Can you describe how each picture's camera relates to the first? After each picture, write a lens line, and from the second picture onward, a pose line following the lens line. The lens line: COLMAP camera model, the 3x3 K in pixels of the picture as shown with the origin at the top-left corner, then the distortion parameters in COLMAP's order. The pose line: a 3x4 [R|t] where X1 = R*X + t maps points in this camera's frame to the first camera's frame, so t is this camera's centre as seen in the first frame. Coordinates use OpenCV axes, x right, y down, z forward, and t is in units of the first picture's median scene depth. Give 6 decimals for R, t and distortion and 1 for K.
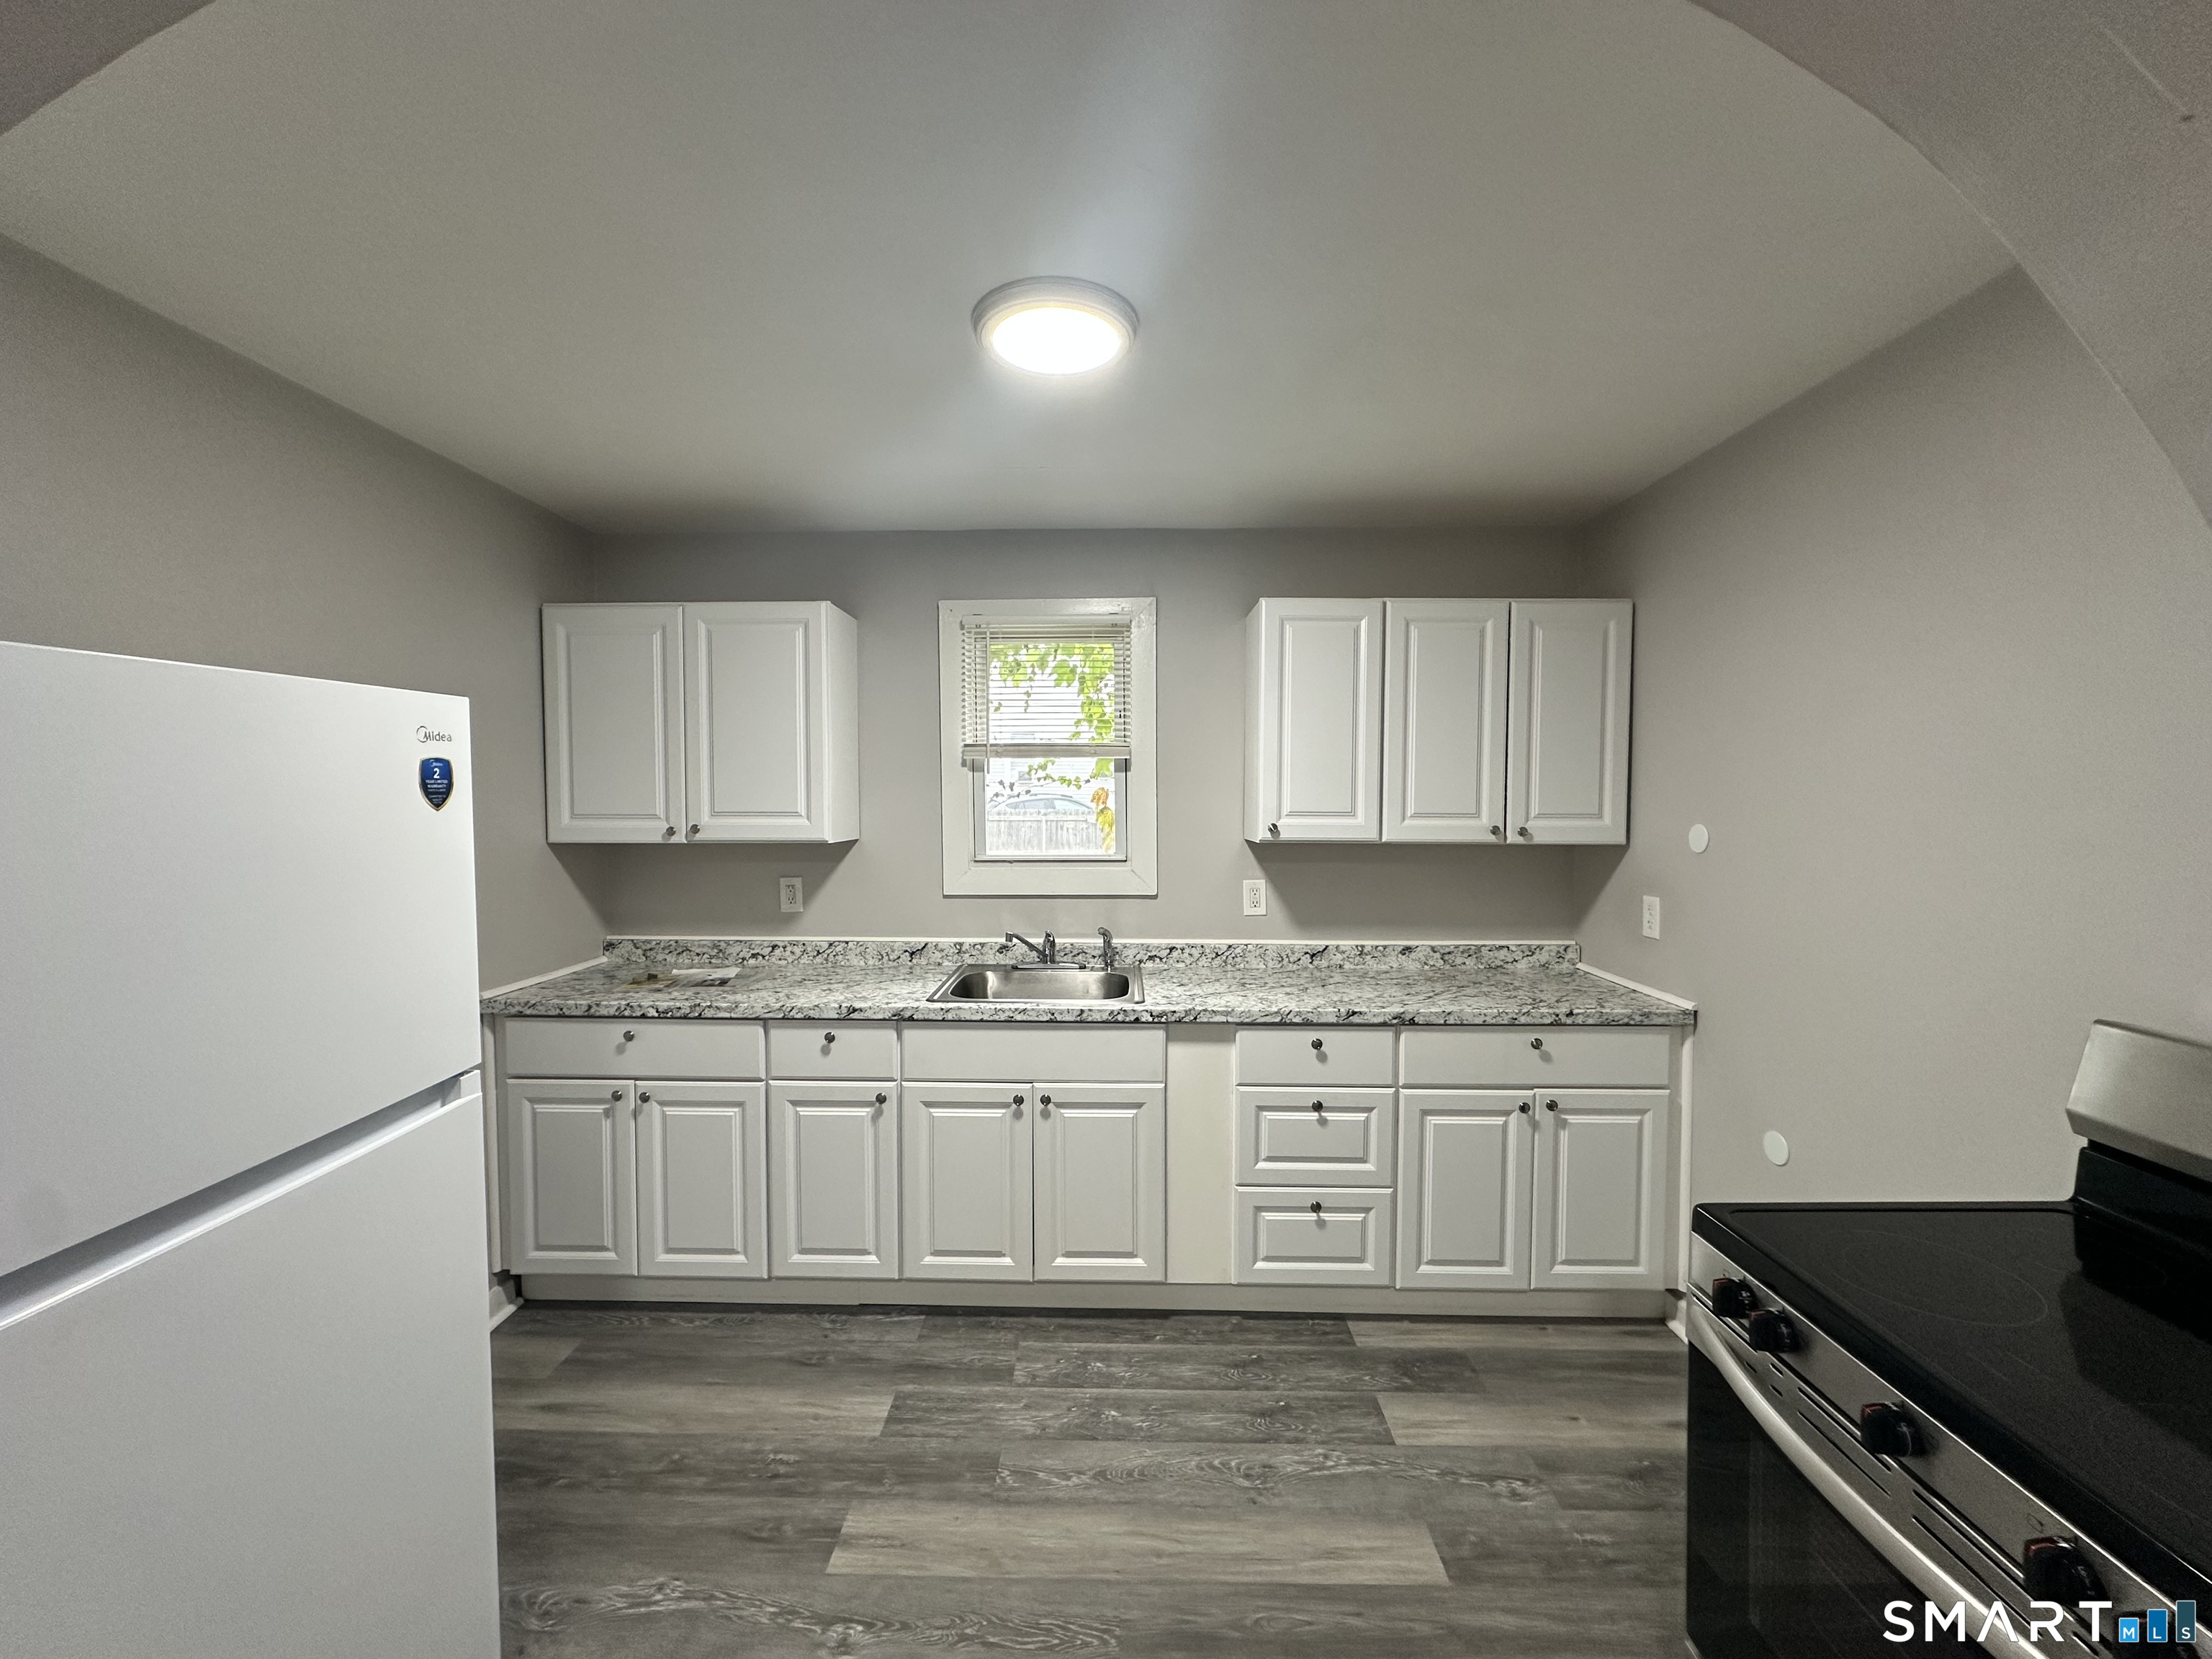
lens RADIAL K [[884.0, 0, 1102.3], [0, 884.0, 834.7], [0, 0, 1]] dist [-0.001197, -0.000145]
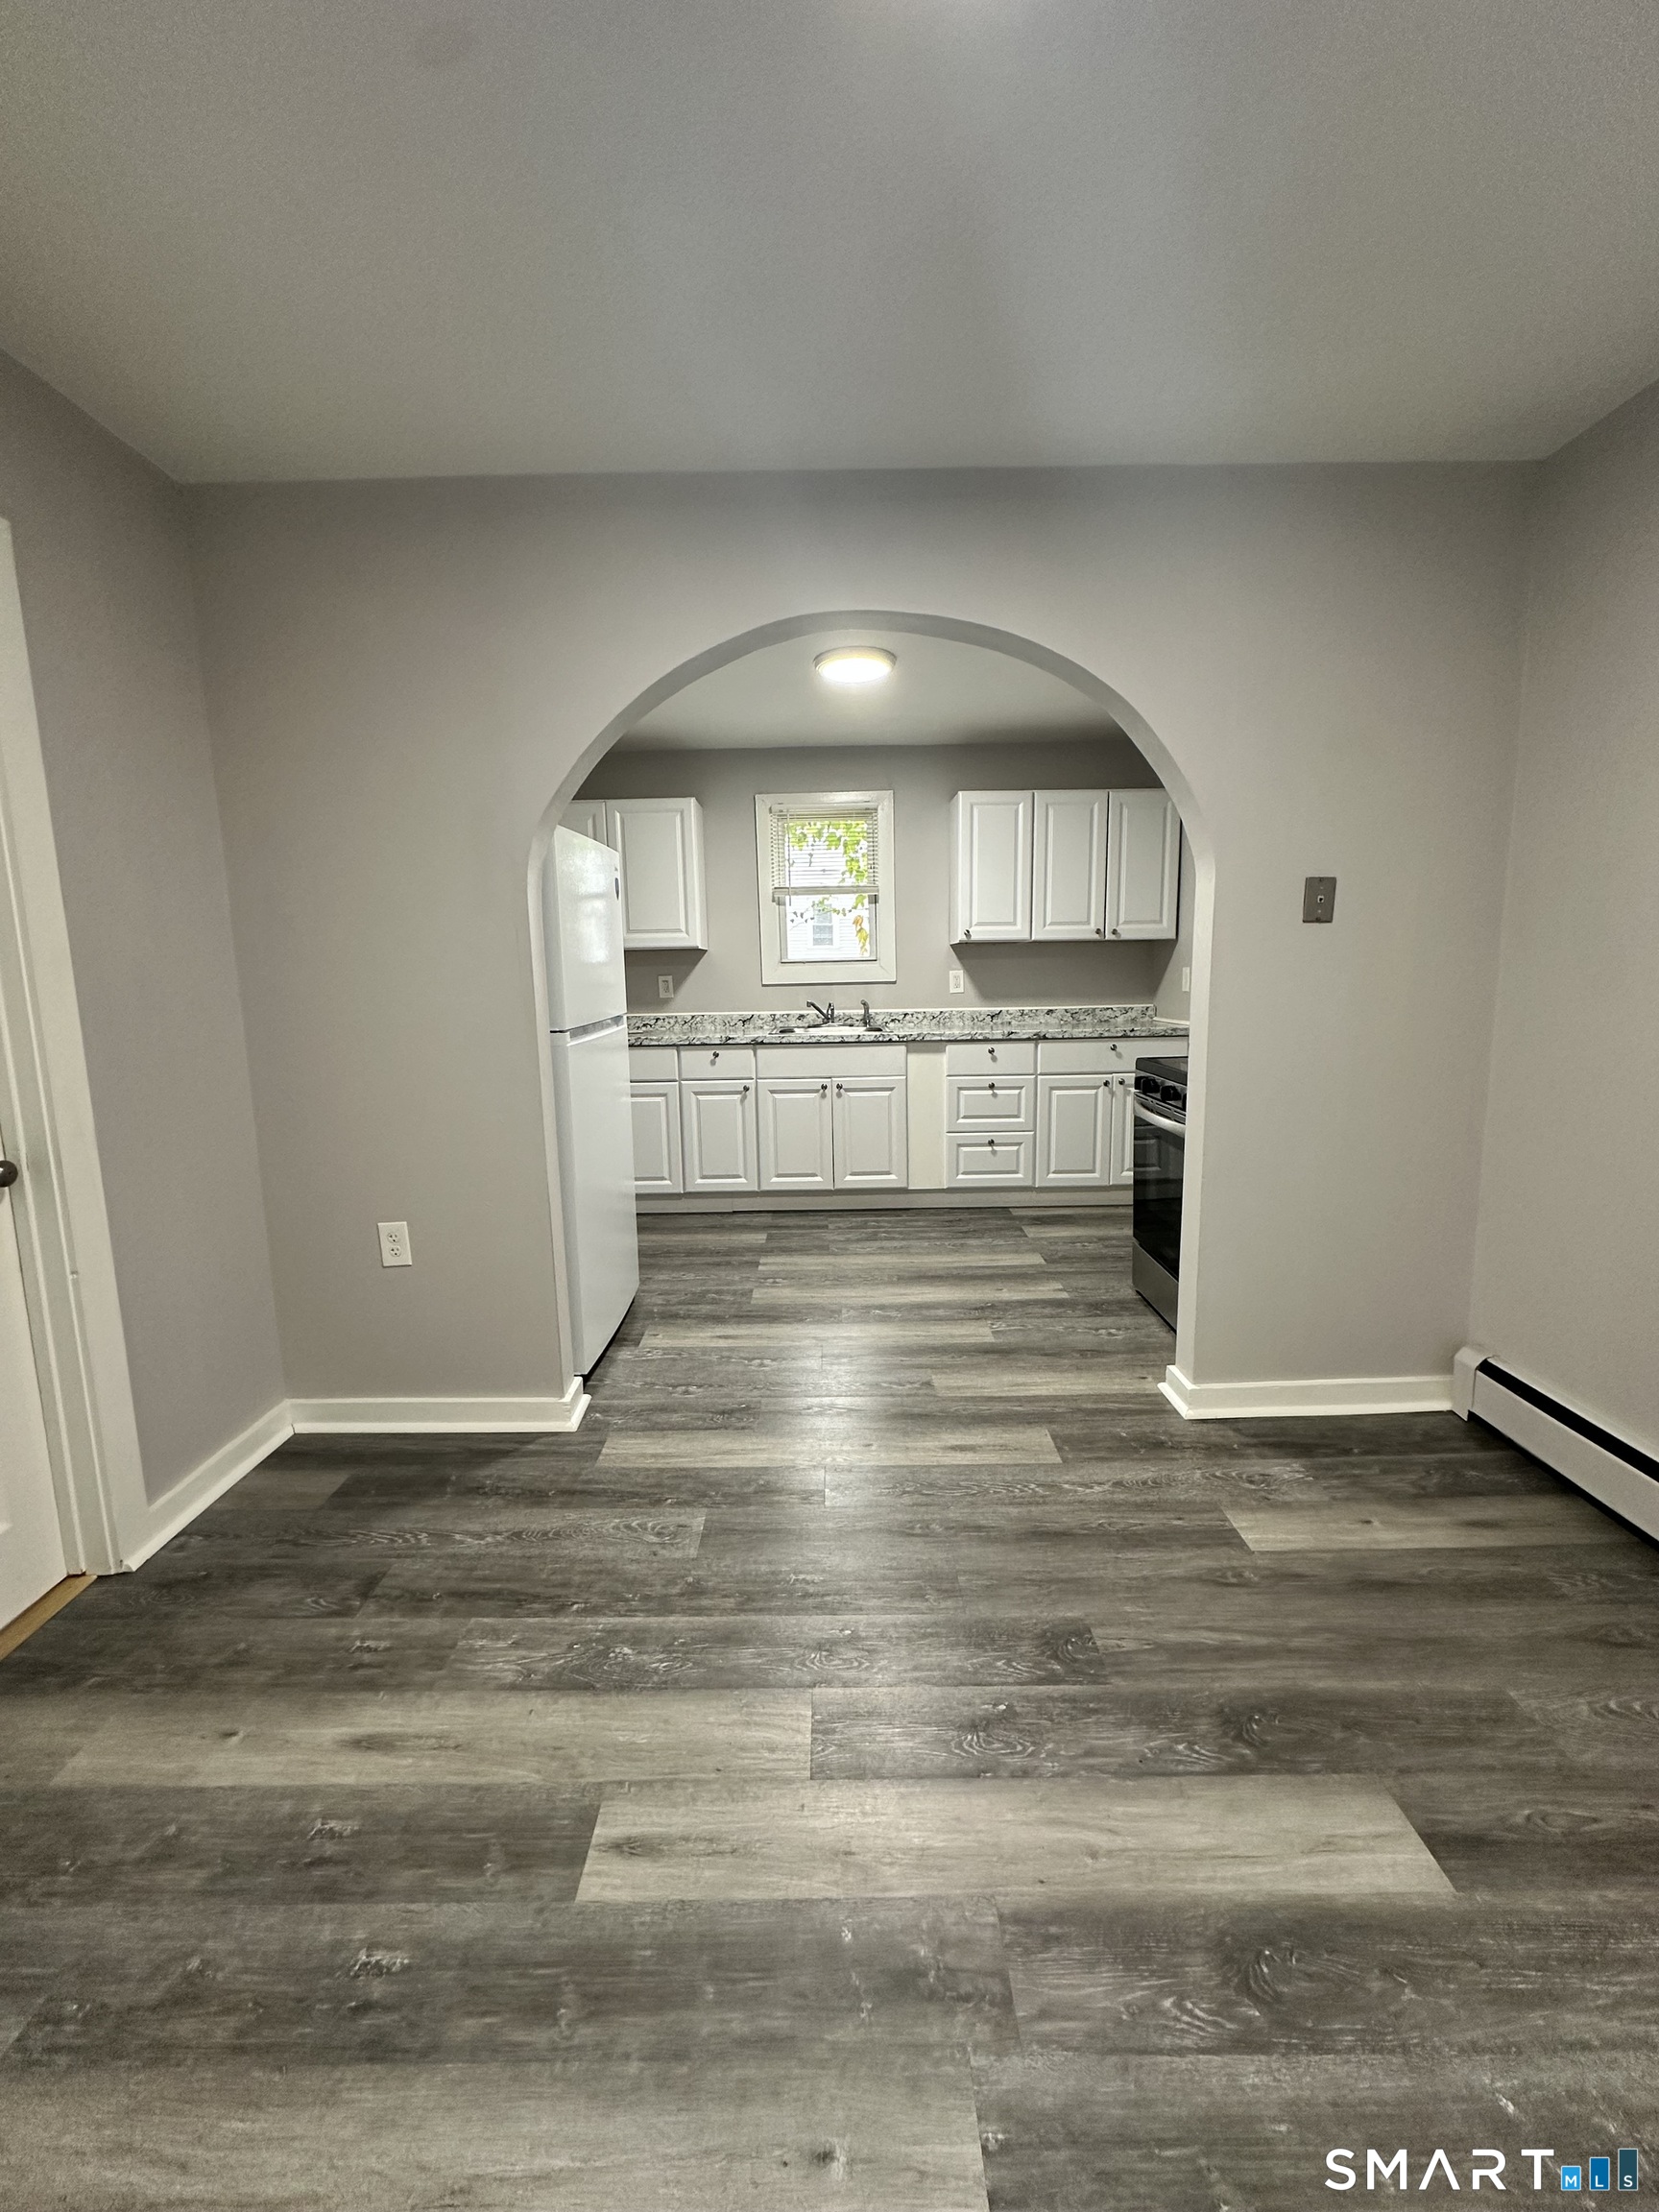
lens RADIAL K [[884.0, 0, 829.5], [0, 884.0, 1106.0], [0, 0, 1]] dist [-0.001197, -0.000145]
pose [[0.999475, -0.023599, 0.022208, -0.111191], [0.021142, 0.994246, 0.105016, 0.136259], [-0.024559, -0.104491, 0.994223, -0.688238]]
